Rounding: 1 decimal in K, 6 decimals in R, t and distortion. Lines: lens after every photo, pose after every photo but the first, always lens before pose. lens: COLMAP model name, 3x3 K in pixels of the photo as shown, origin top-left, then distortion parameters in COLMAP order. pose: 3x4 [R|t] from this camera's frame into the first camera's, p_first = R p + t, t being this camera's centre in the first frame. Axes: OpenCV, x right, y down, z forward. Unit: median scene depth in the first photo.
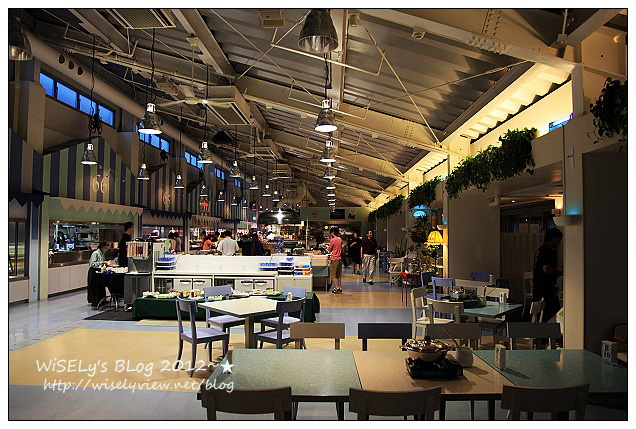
lens RADIAL K [[422.0, 0, 318.0], [0, 422.0, 214.5], [0, 0, 1]] dist [-0.075768, 0.000384]
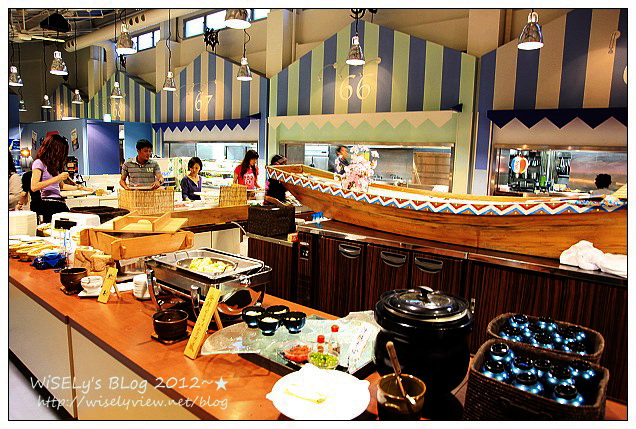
lens RADIAL K [[422.0, 0, 318.0], [0, 422.0, 214.5], [0, 0, 1]] dist [-0.075768, 0.000384]
pose [[-0.591439, 0.091324, -0.801162, 0.111141], [-0.005291, 0.993105, 0.117110, 0.059732], [0.806333, 0.073503, -0.586877, 1.383094]]
